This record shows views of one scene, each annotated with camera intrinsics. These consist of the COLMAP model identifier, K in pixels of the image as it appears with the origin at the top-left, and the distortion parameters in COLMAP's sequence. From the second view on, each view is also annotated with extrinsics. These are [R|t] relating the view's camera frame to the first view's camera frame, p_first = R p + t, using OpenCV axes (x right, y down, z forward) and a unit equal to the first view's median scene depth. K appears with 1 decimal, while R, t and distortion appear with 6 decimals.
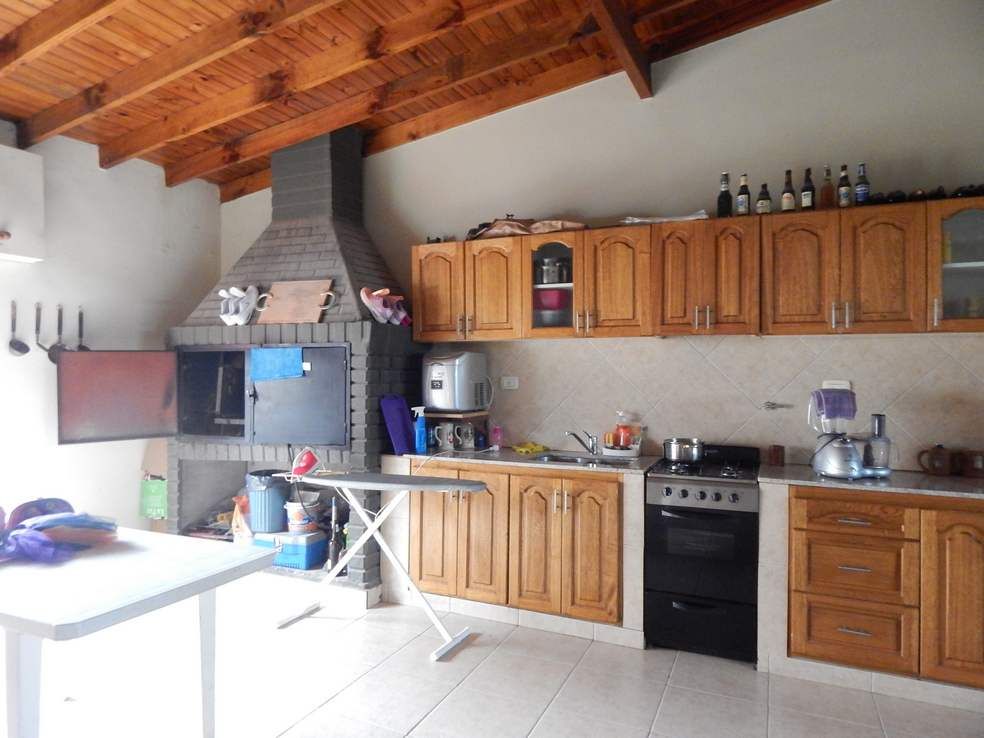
lens RADIAL K [[634.8, 0, 496.6], [0, 634.8, 369.9], [0, 0, 1]] dist [-0.021414, 0.000036]
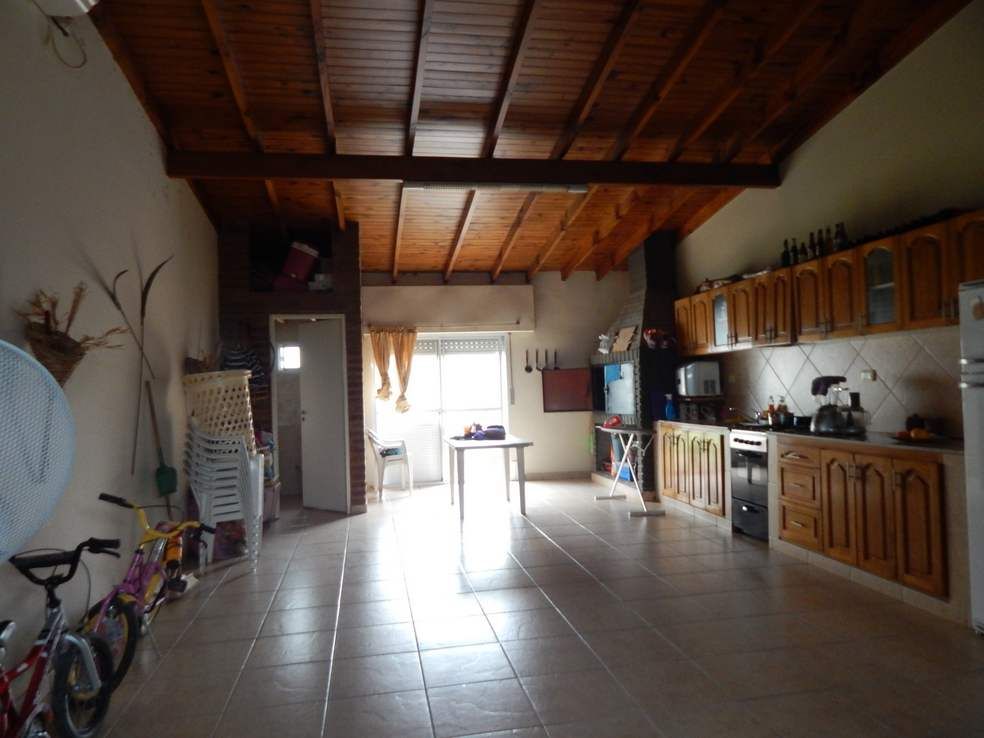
lens RADIAL K [[634.8, 0, 489.6], [0, 634.8, 370.8], [0, 0, 1]] dist [-0.021414, 0.000036]
pose [[0.550612, -0.038985, -0.833850, 1.069087], [0.028433, 0.999205, -0.027941, 0.028543], [0.834277, -0.008324, 0.551283, -0.396969]]
